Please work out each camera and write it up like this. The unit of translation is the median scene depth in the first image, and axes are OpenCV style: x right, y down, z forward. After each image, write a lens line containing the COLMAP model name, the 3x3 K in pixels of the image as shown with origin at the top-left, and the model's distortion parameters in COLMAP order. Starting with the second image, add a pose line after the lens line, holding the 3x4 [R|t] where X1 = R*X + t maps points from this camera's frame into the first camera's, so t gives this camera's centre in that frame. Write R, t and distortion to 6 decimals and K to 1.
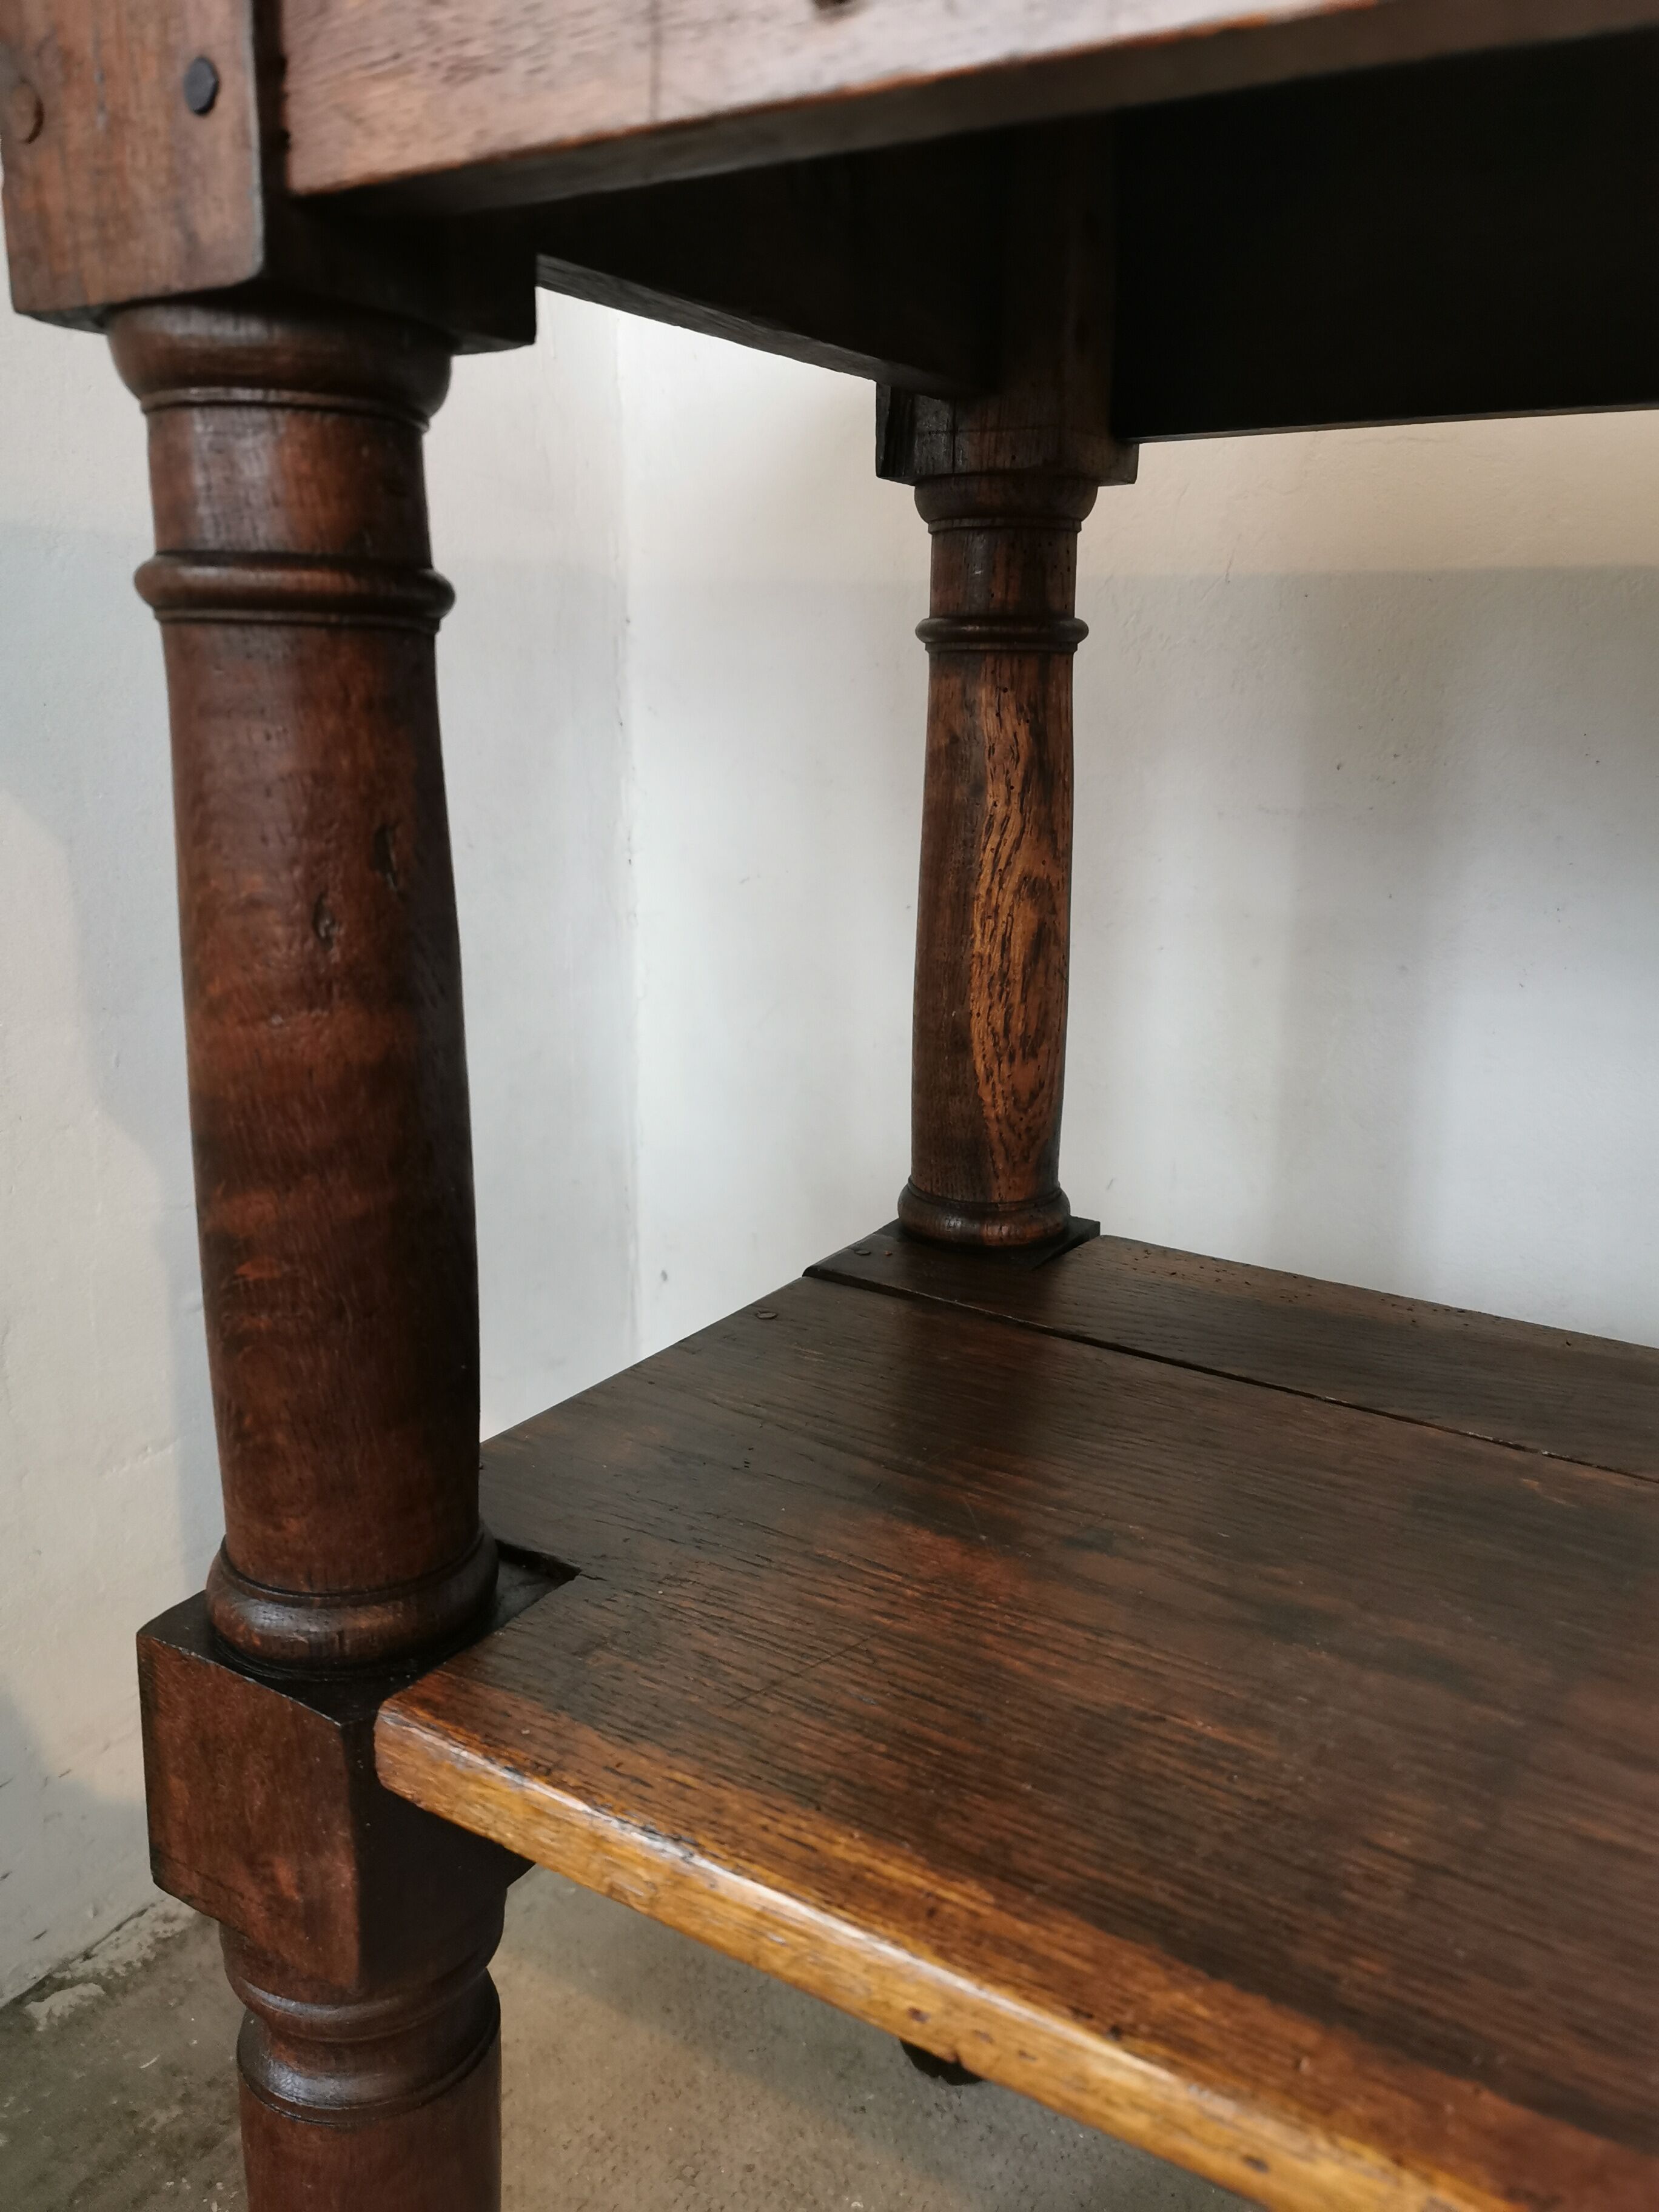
lens RADIAL K [[1709.8, 0, 793.0], [0, 1709.8, 1080.3], [0, 0, 1]] dist [0.068764, -0.101814]
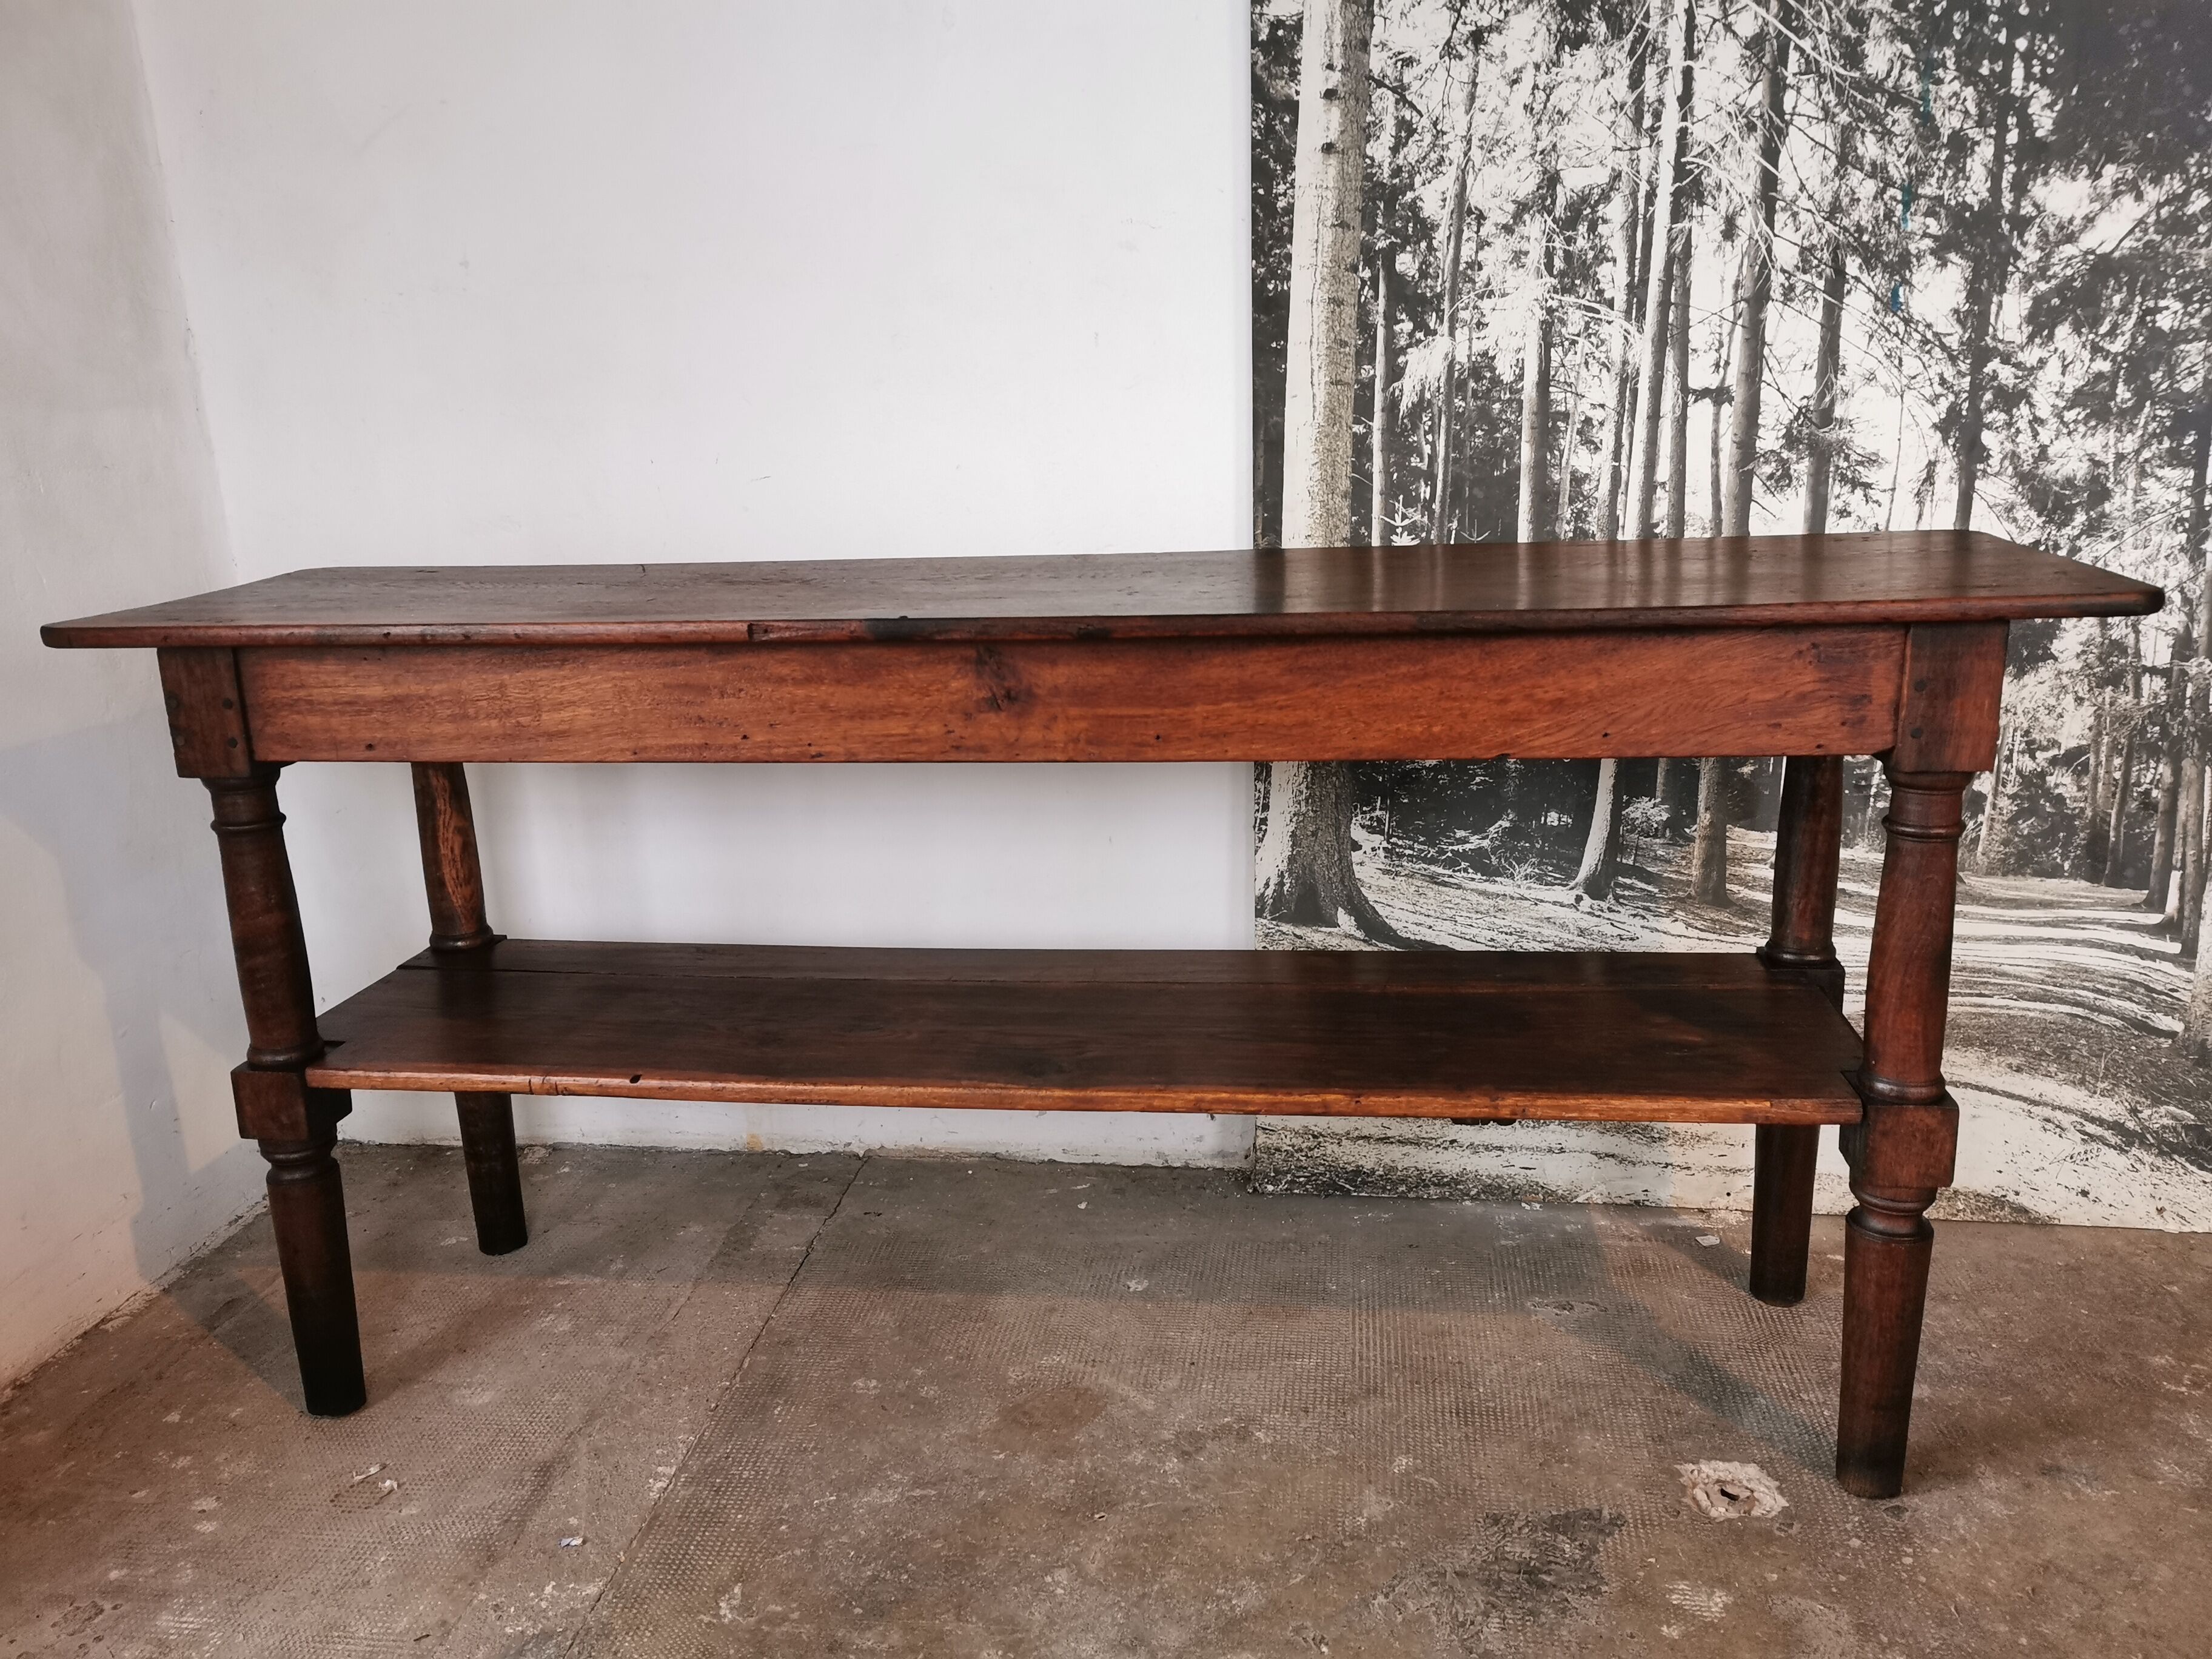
lens RADIAL K [[1709.8, 0, 1126.1], [0, 1709.8, 835.8], [0, 0, 1]] dist [0.068764, -0.101814]
pose [[0.902300, -0.144360, 0.406221, -0.055135], [0.135462, 0.989482, 0.050748, -0.147496], [-0.409274, 0.009237, 0.912365, -3.484414]]
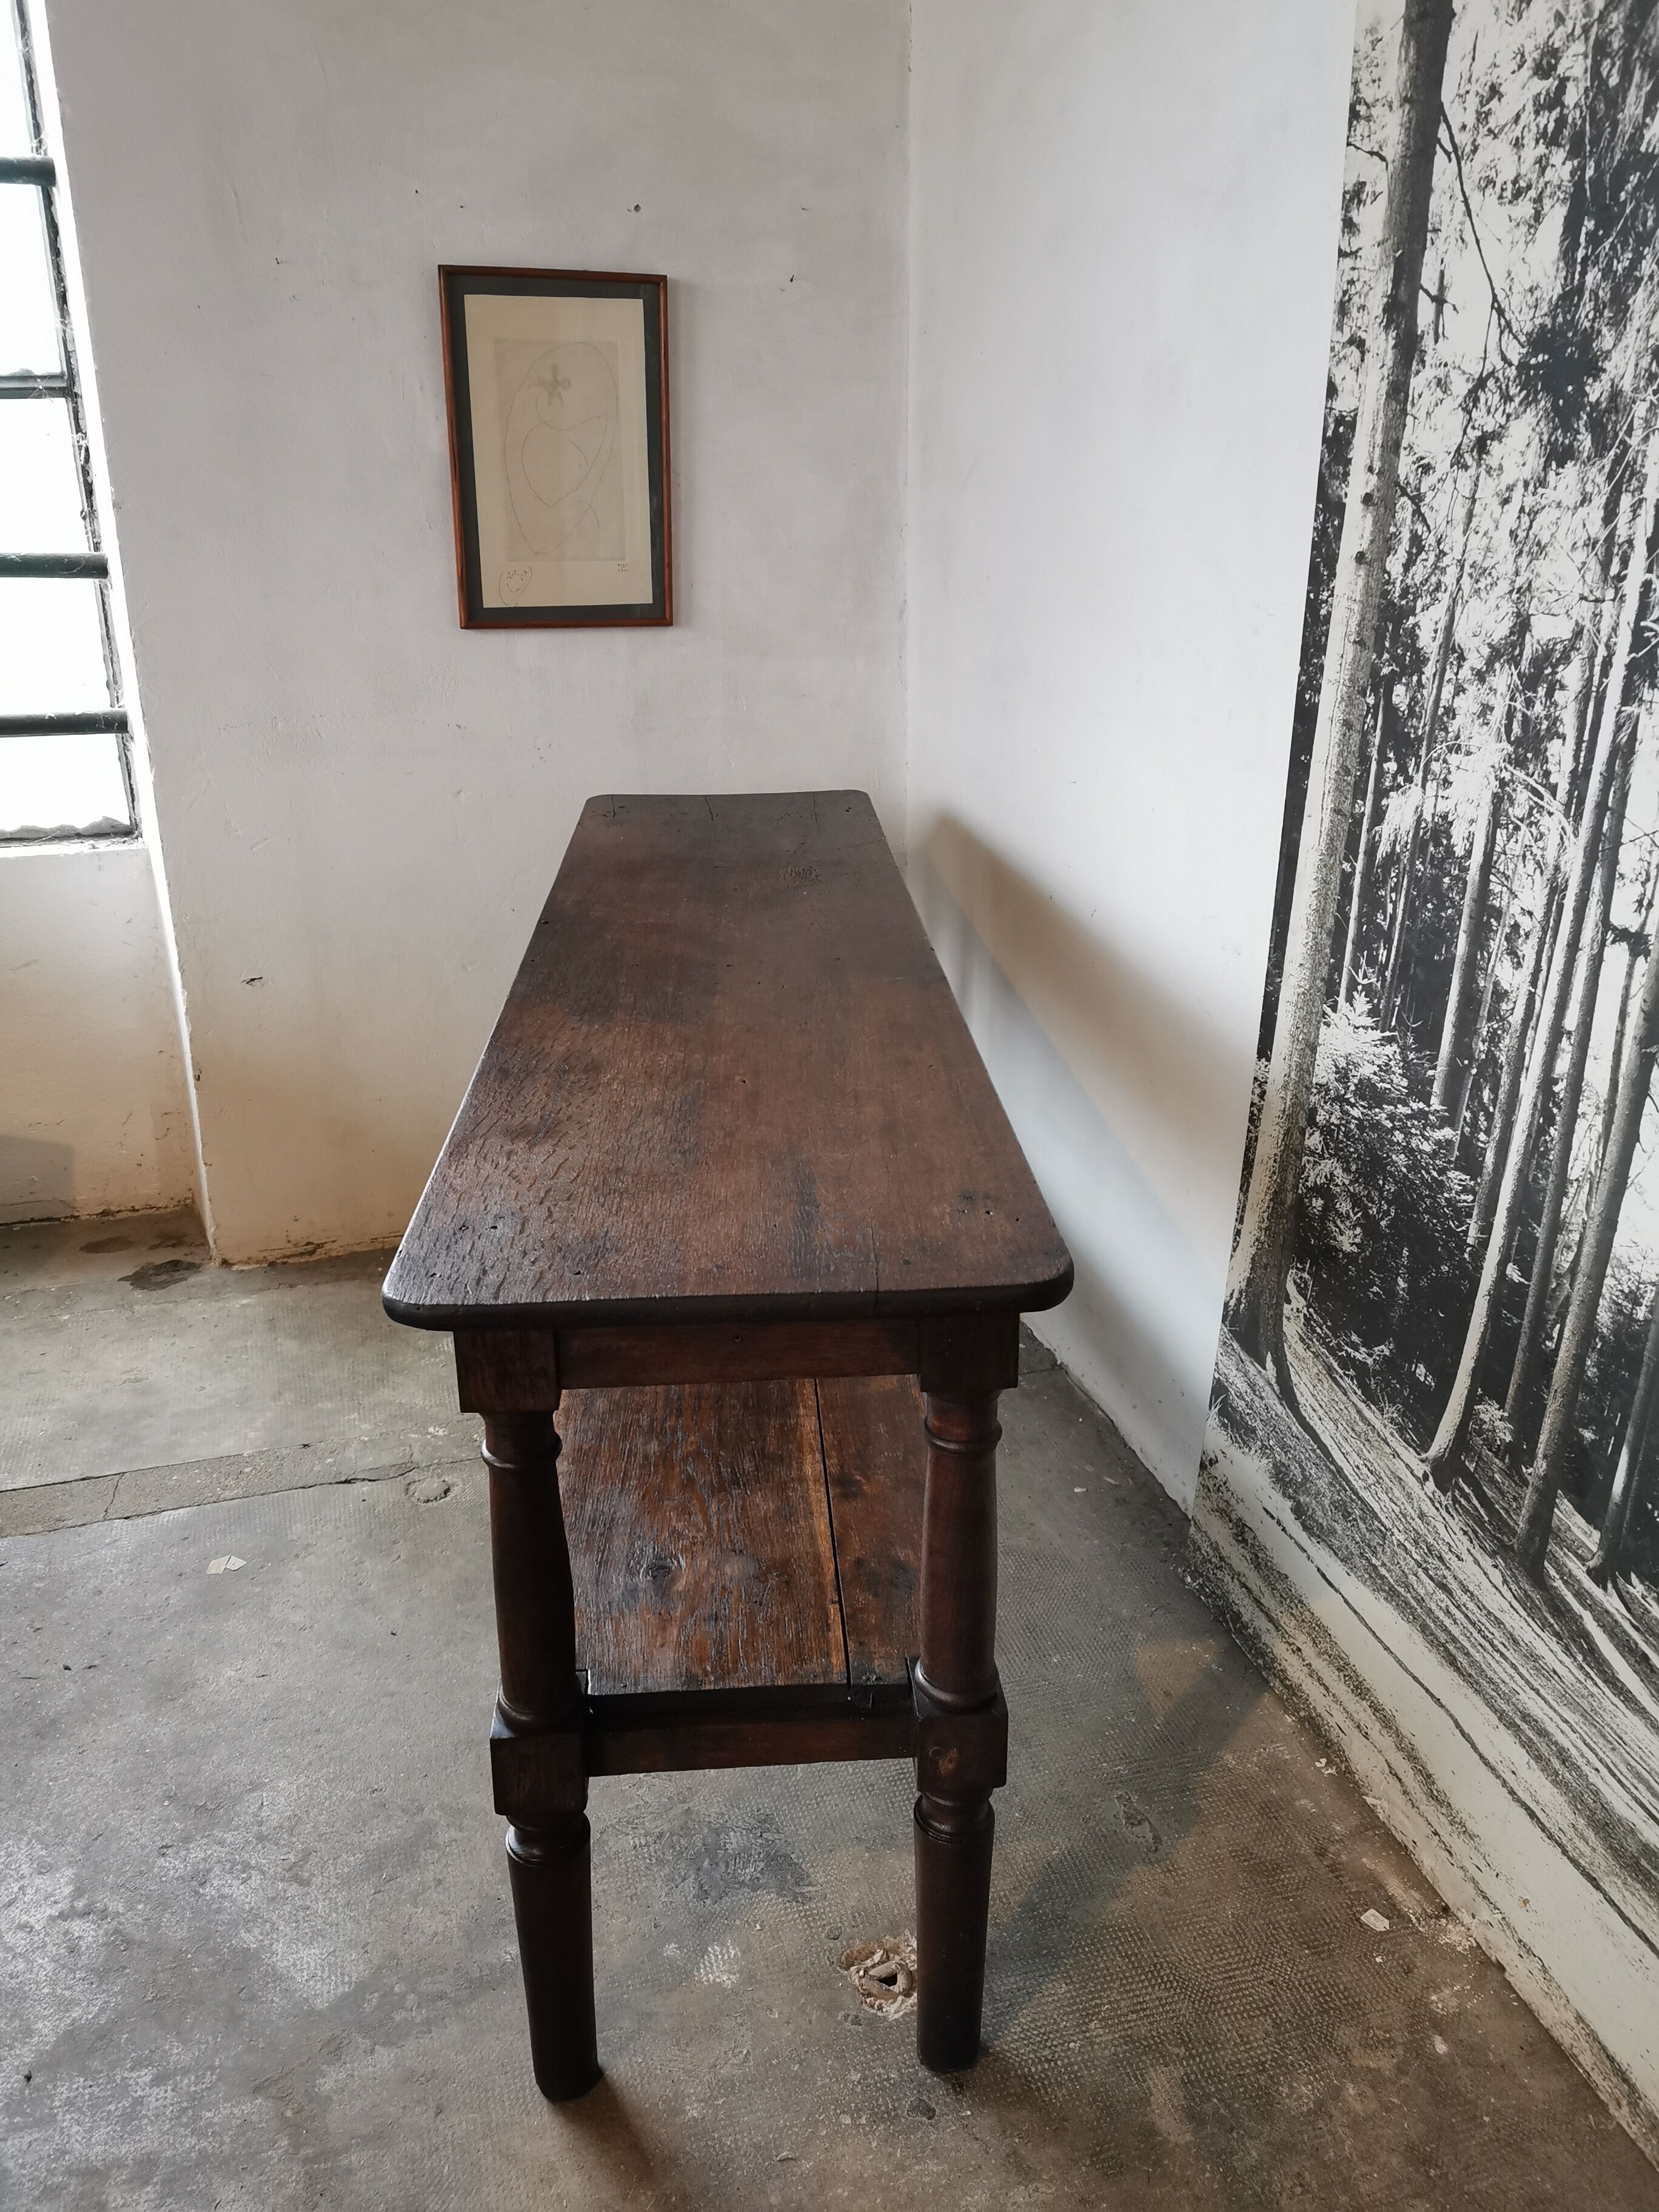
lens RADIAL K [[1709.8, 0, 806.1], [0, 1709.8, 1083.8], [0, 0, 1]] dist [0.068764, -0.101814]
pose [[0.754116, 0.222868, -0.617769, 4.254245], [-0.151237, 0.974310, 0.166878, -0.899210], [0.639090, -0.032416, 0.768448, -3.564937]]
